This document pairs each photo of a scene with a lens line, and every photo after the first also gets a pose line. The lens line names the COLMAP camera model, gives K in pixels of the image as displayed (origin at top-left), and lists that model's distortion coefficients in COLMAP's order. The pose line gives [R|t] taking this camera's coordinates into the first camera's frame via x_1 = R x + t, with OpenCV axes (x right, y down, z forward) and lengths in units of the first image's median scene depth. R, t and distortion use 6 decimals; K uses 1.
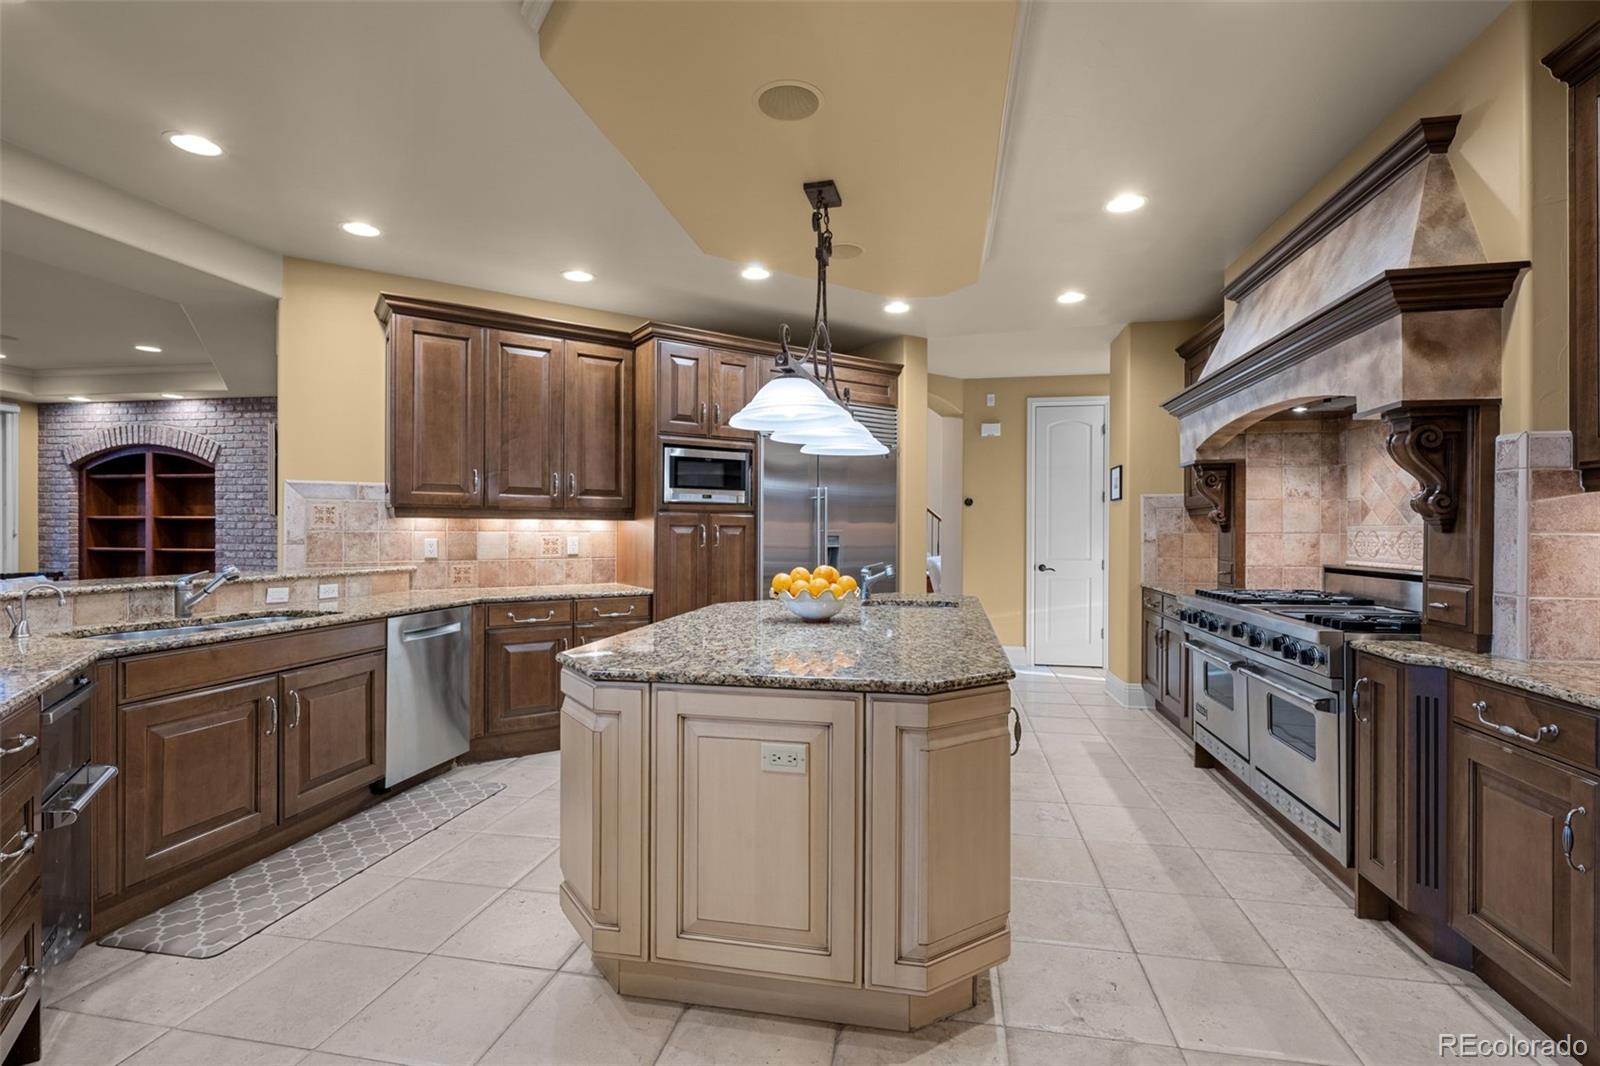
lens RADIAL K [[734.1, 0, 800.0], [0, 734.1, 533.0], [0, 0, 1]] dist [0.000140, 0.000415]
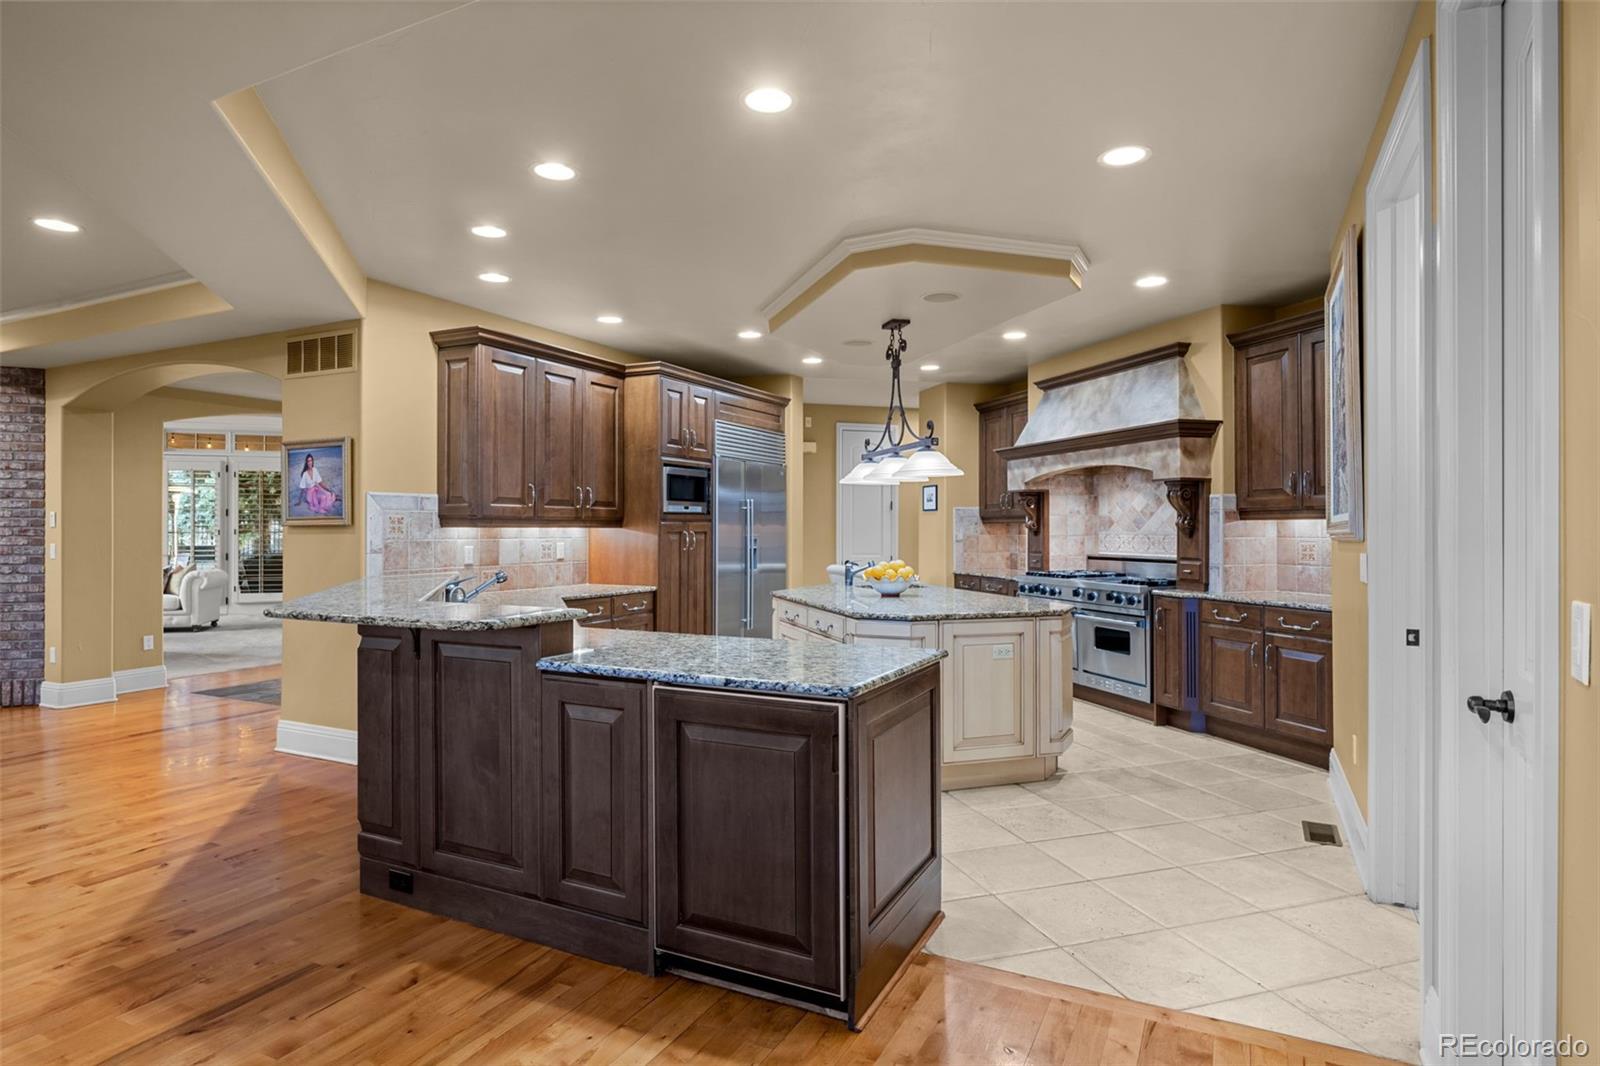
lens RADIAL K [[869.7, 0, 800.0], [0, 869.7, 533.0], [0, 0, 1]] dist [-0.001211, -0.000156]
pose [[0.872878, -0.006171, 0.487900, -0.794948], [0.004241, 0.999978, 0.005060, -0.018195], [-0.487921, -0.002347, 0.872885, -0.391891]]
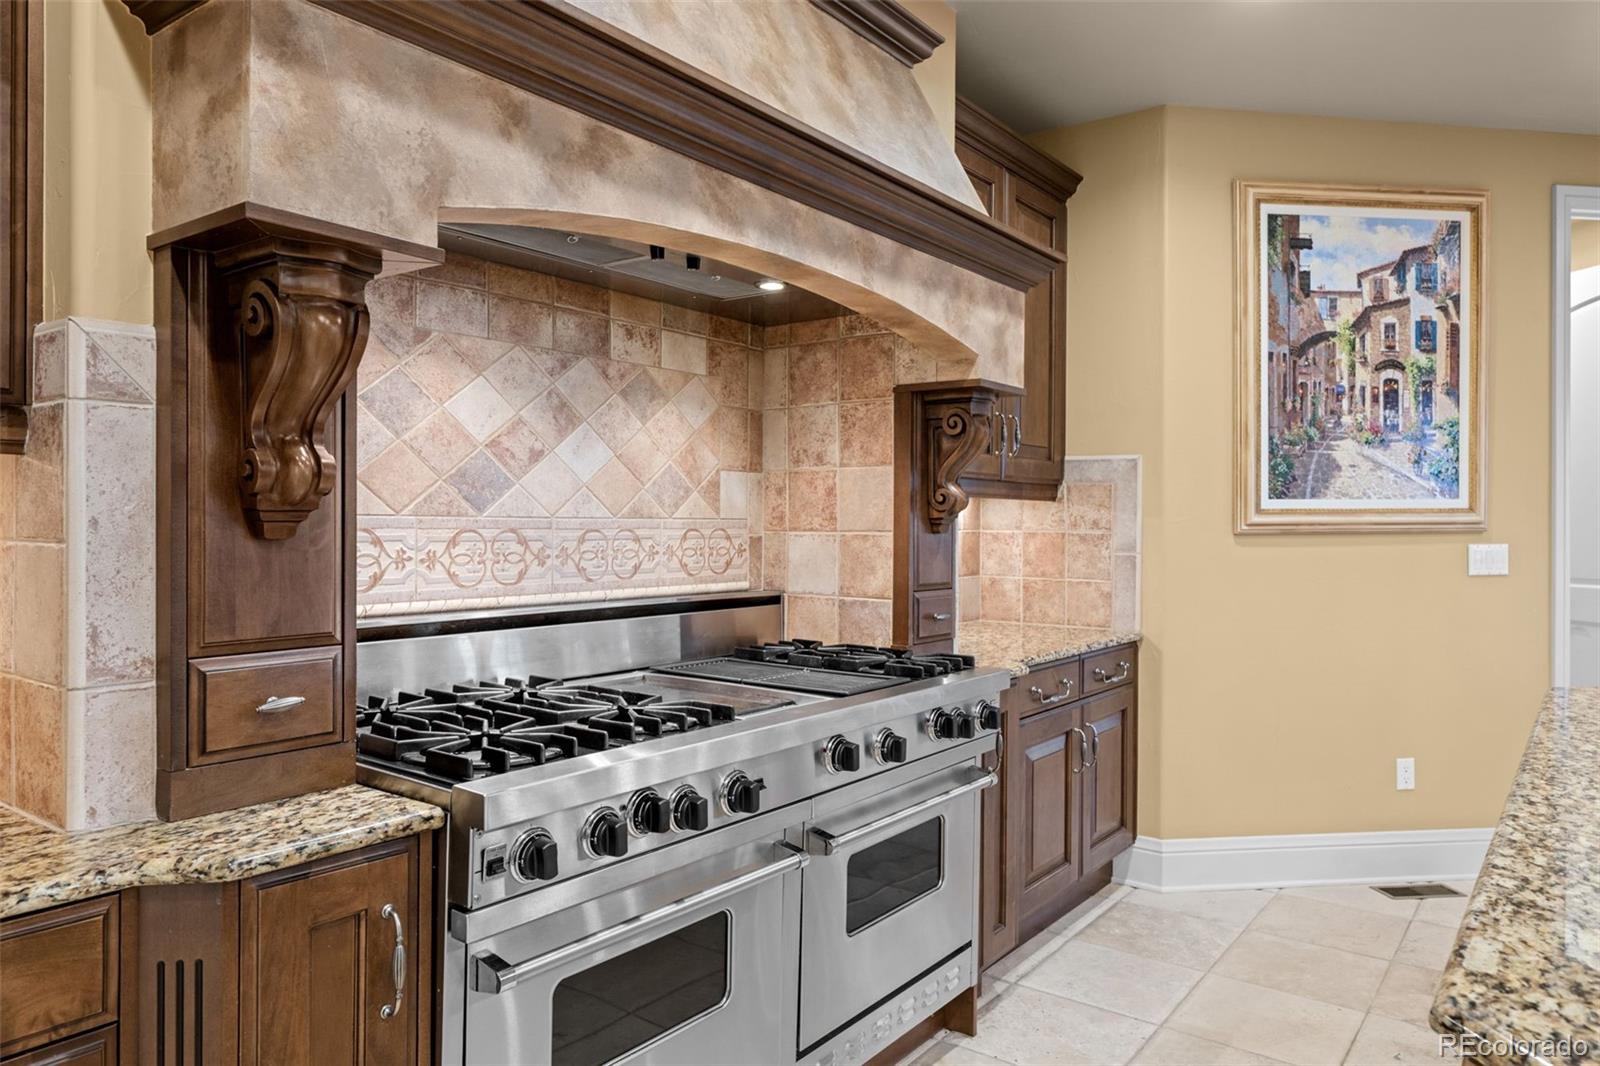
lens RADIAL K [[1058.6, 0, 800.0], [0, 1058.6, 533.0], [0, 0, 1]] dist [0.001873, 0.001082]
pose [[-0.896119, -0.014693, 0.443571, 0.270659], [-0.010339, 0.999872, 0.012234, -0.009133], [-0.443694, 0.006377, -0.896156, 1.284447]]
